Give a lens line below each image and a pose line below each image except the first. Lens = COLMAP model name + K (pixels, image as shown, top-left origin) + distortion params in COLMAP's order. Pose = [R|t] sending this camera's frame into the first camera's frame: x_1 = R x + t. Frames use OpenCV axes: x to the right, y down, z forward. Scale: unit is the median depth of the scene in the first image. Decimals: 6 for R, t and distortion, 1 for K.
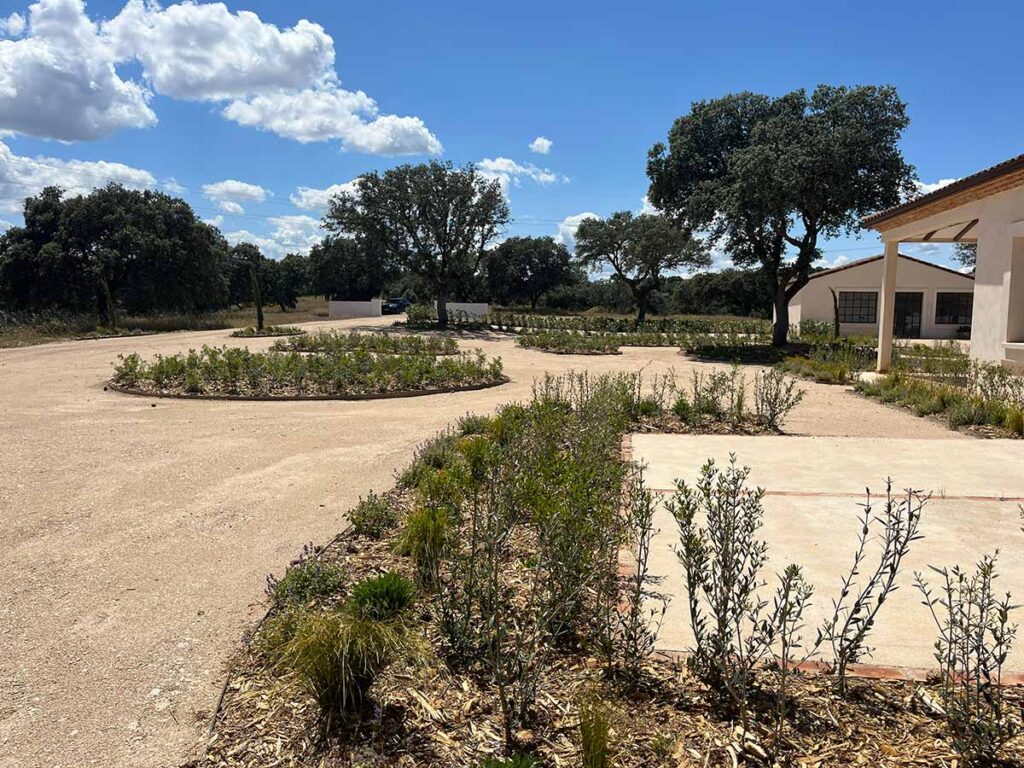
lens RADIAL K [[808.6, 0, 512.0], [0, 808.6, 384.0], [0, 0, 1]] dist [0.057253, 0.001114]
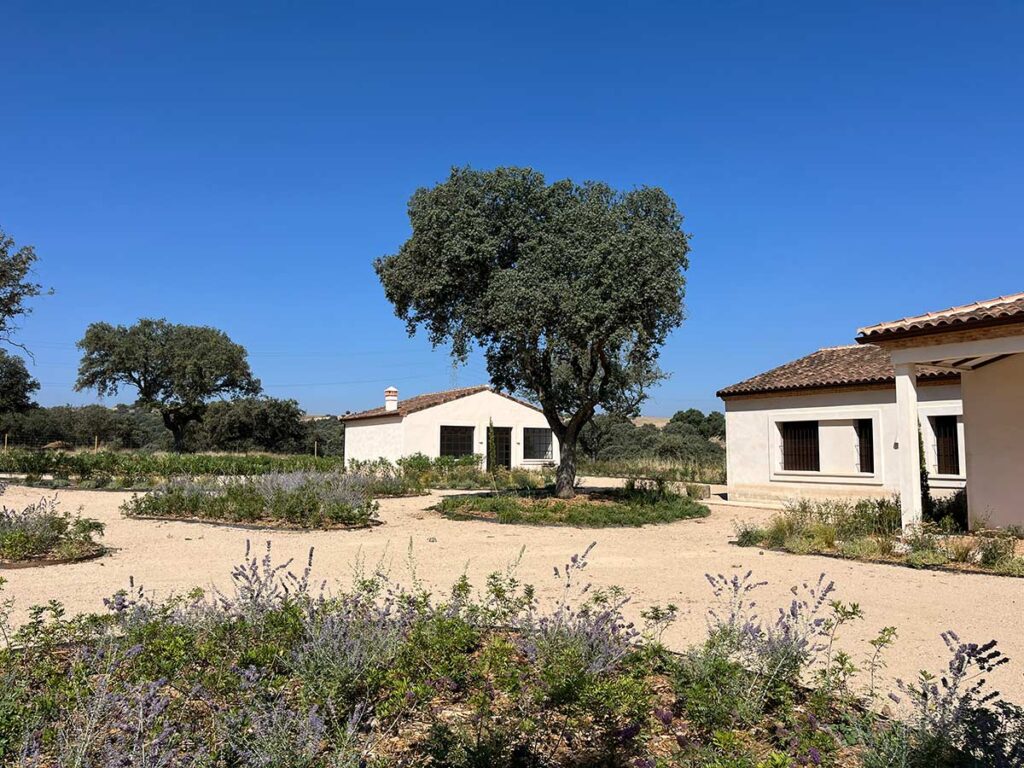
lens RADIAL K [[808.6, 0, 512.0], [0, 808.6, 384.0], [0, 0, 1]] dist [0.057253, 0.001114]
pose [[0.769089, 0.049866, 0.637194, -0.116367], [0.055448, 0.987987, -0.144244, -0.025739], [-0.636732, 0.146268, 0.757085, 0.259322]]
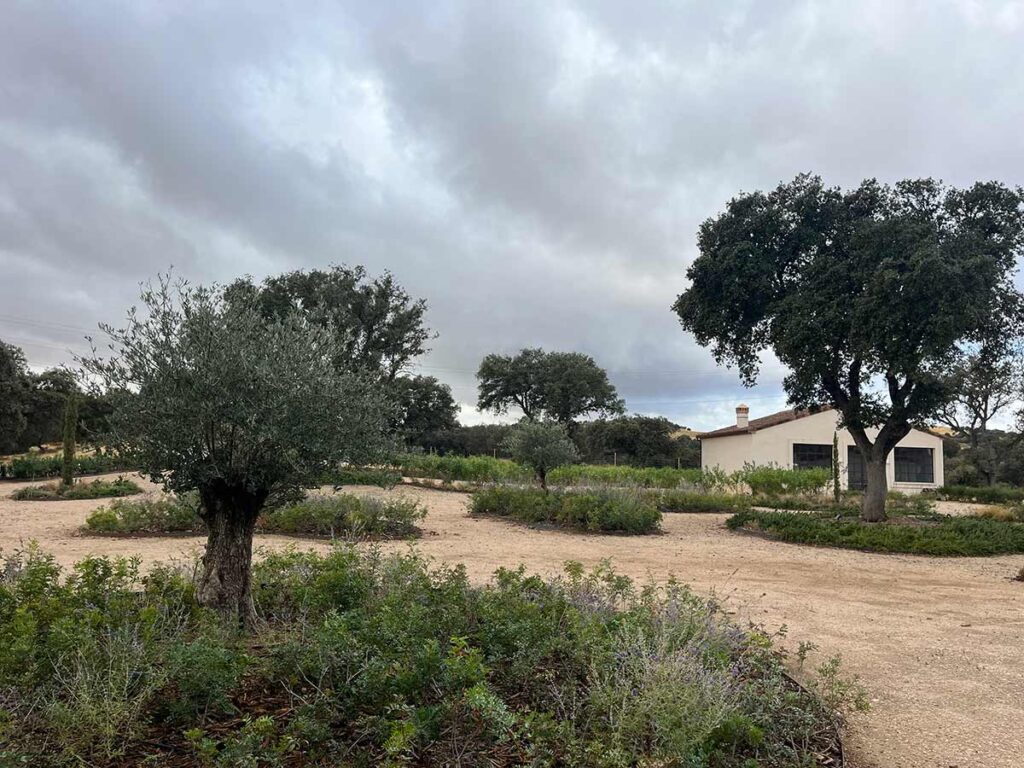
lens RADIAL K [[808.6, 0, 512.0], [0, 808.6, 384.0], [0, 0, 1]] dist [0.057253, 0.001114]
pose [[0.978556, 0.033486, 0.203239, -0.080725], [0.003405, 0.983933, -0.178508, -0.020716], [-0.205951, 0.175372, 0.962720, 0.200166]]
